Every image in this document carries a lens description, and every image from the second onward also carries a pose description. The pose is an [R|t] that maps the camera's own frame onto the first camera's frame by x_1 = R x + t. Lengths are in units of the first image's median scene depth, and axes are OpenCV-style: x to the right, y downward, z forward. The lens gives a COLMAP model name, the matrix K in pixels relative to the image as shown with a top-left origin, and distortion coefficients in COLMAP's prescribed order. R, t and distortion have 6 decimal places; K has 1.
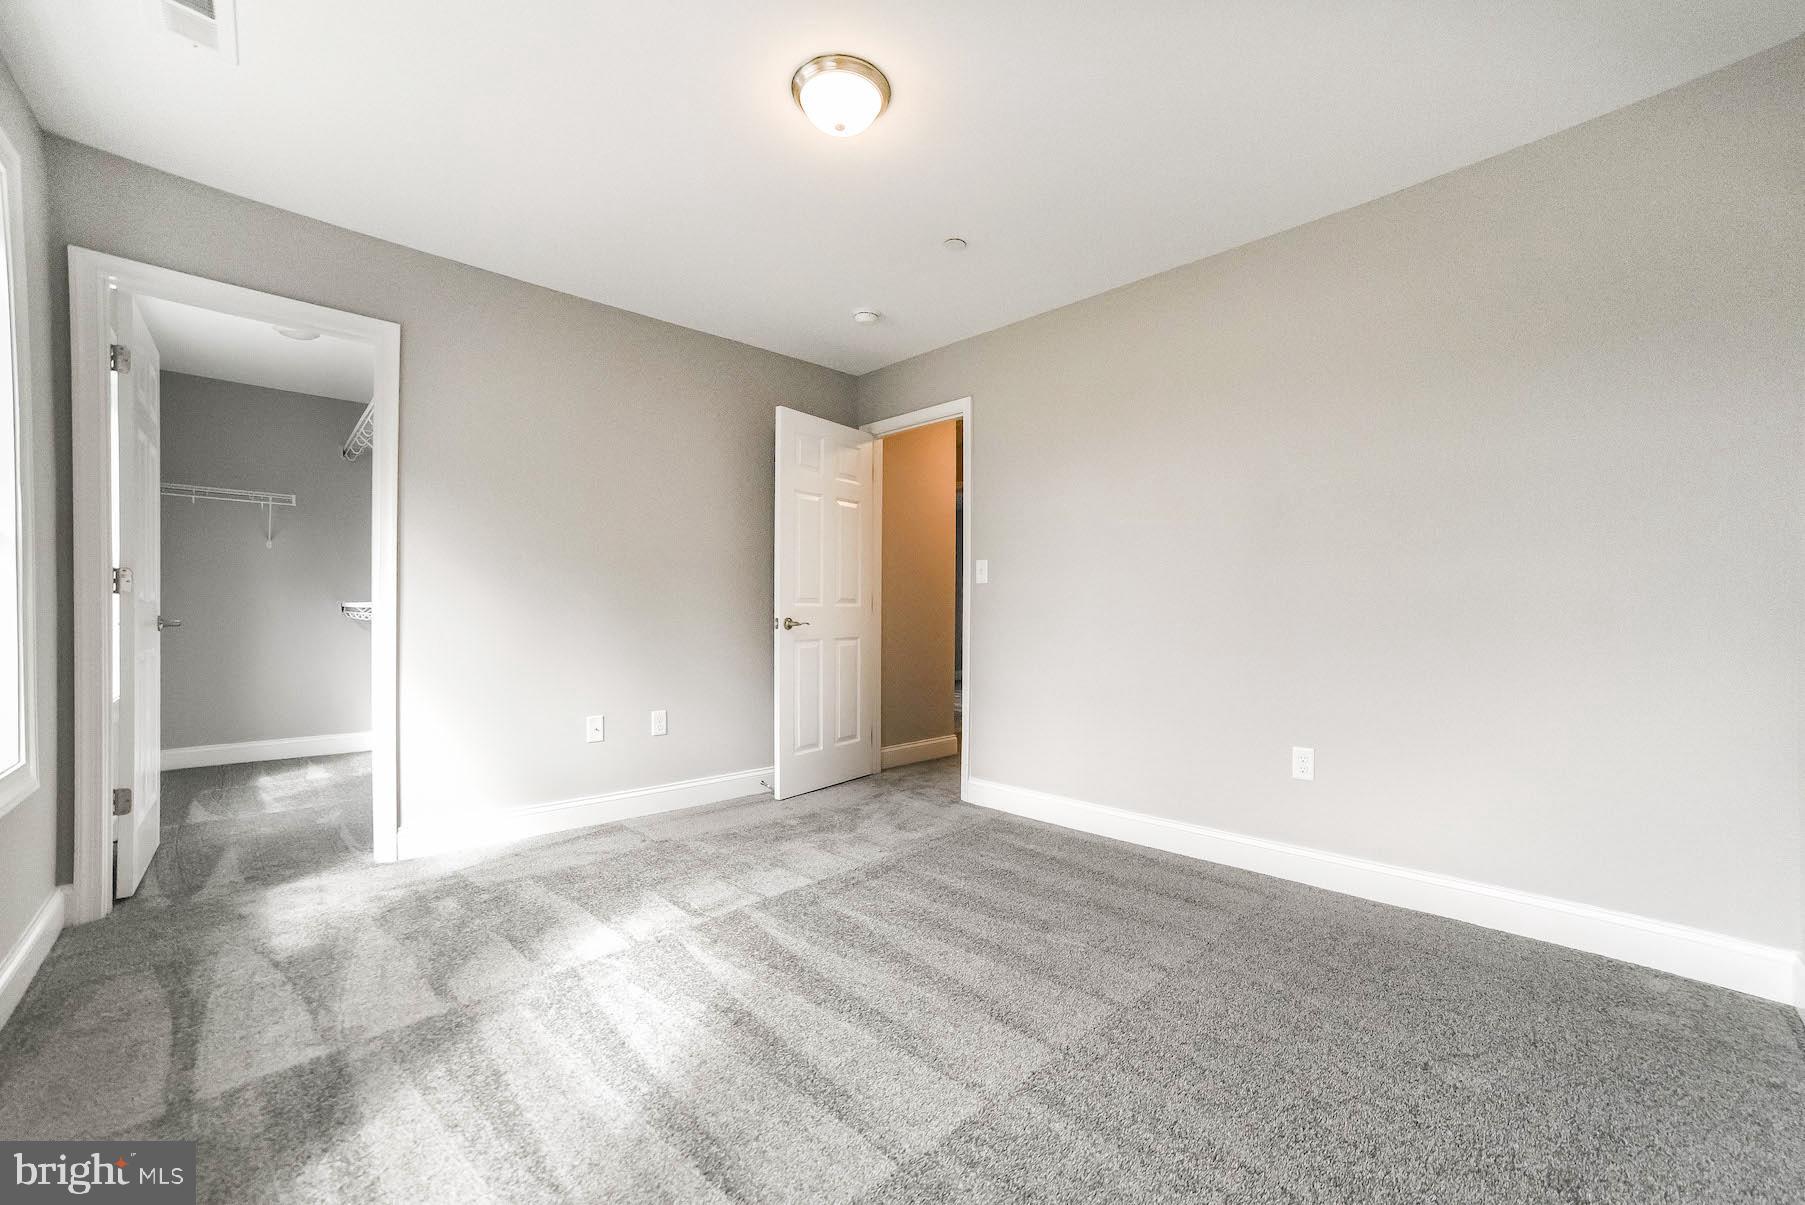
lens RADIAL K [[721.7, 0, 896.9], [0, 721.7, 619.3], [0, 0, 1]] dist [-0.075436, 0.034383]
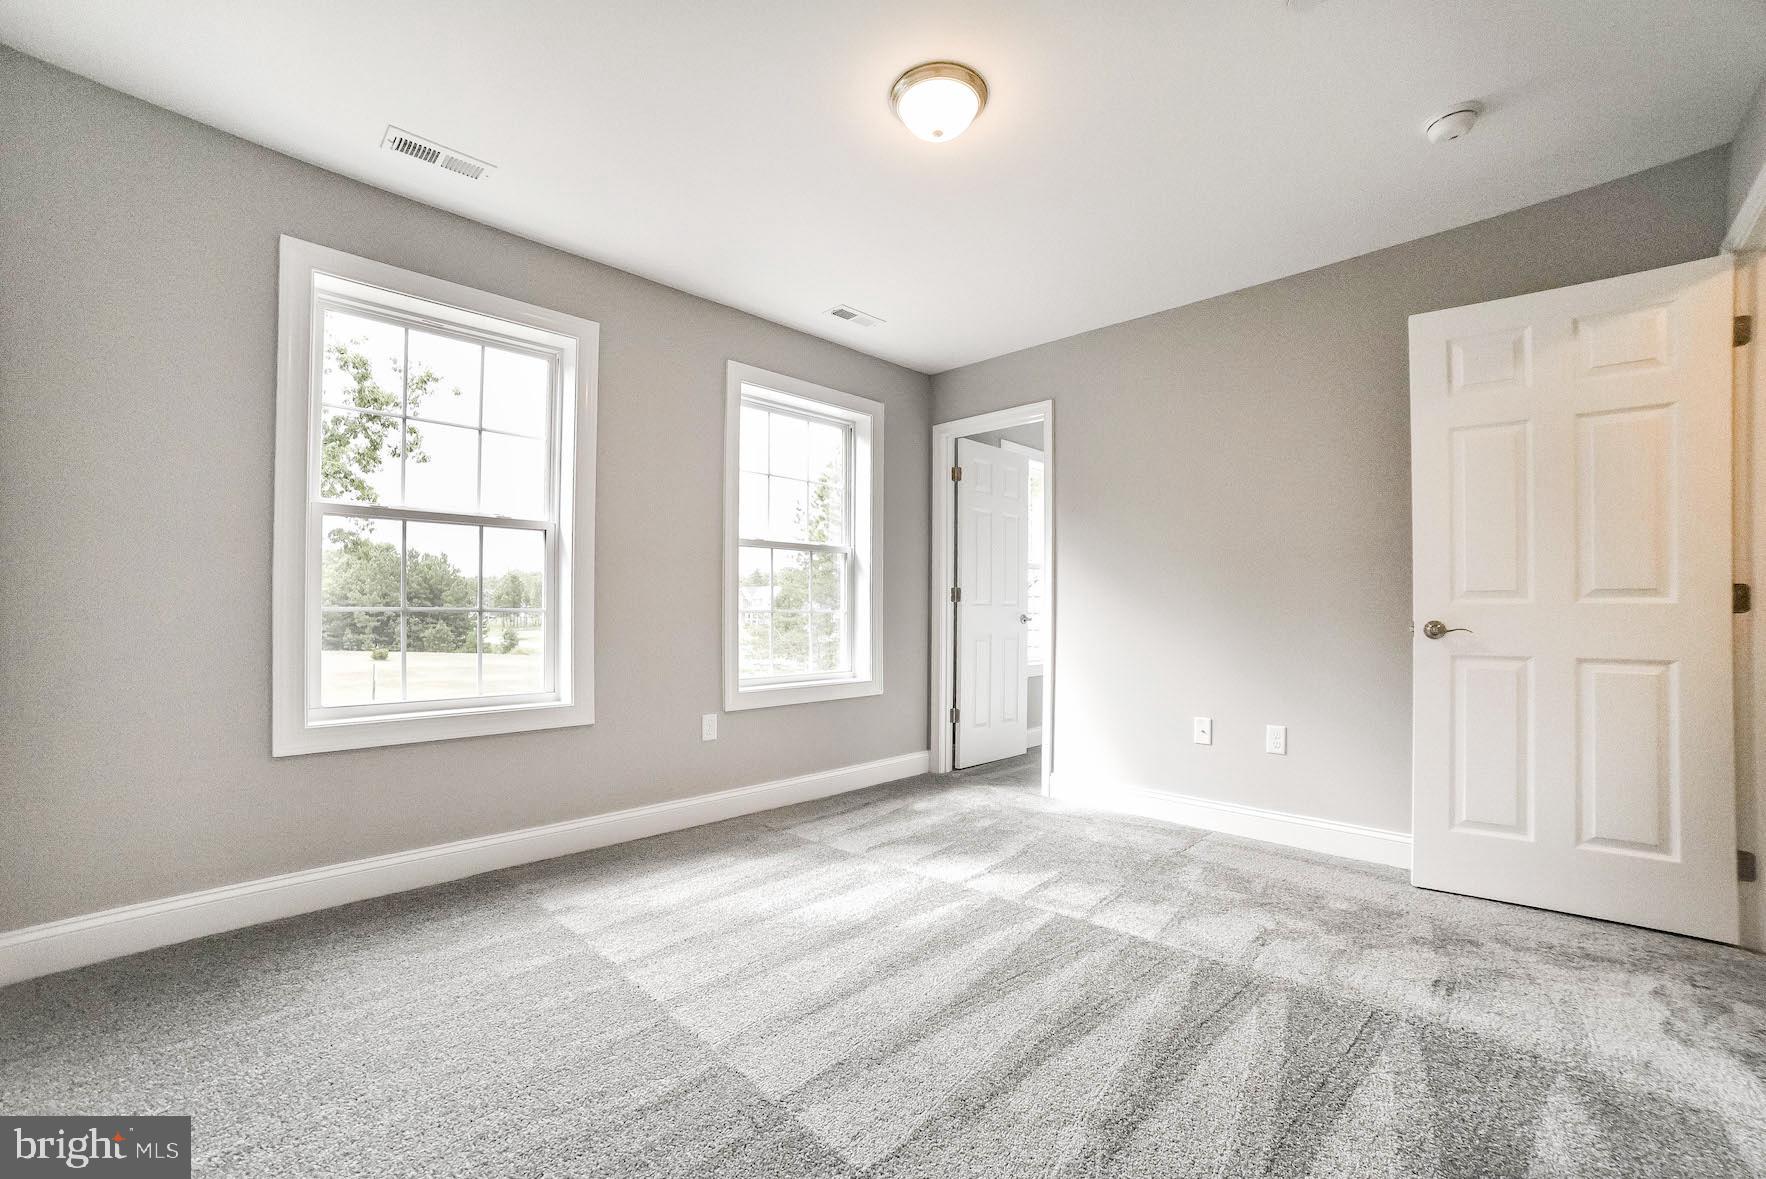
lens RADIAL K [[706.1, 0, 877.5], [0, 706.1, 606.0], [0, 0, 1]] dist [-0.075436, 0.034383]
pose [[0.029854, -0.010595, -0.999498, 0.691139], [-0.011544, 0.999873, -0.010944, -0.004782], [0.999488, 0.011865, 0.029728, 0.678106]]
